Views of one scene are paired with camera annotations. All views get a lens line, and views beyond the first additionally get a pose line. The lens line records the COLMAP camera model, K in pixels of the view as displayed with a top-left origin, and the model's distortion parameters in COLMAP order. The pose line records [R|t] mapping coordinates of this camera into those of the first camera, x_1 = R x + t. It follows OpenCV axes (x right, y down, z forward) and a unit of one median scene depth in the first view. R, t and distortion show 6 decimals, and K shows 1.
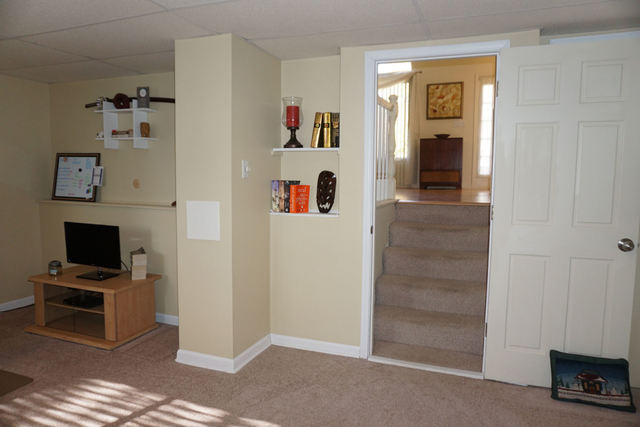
lens RADIAL K [[430.3, 0, 319.8], [0, 430.3, 215.7], [0, 0, 1]] dist [-0.021569, 0.013025]
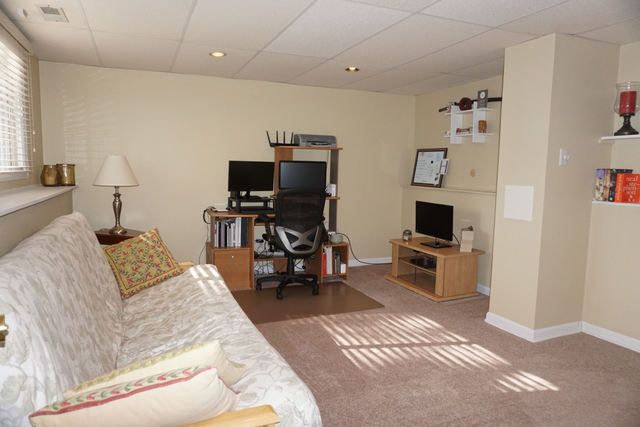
lens RADIAL K [[430.3, 0, 318.3], [0, 430.3, 212.8], [0, 0, 1]] dist [-0.021569, 0.013025]
pose [[0.697390, 0.074360, -0.712824, 0.150144], [-0.077291, 0.996606, 0.028346, 0.040852], [0.712512, 0.035326, 0.700770, -0.150090]]
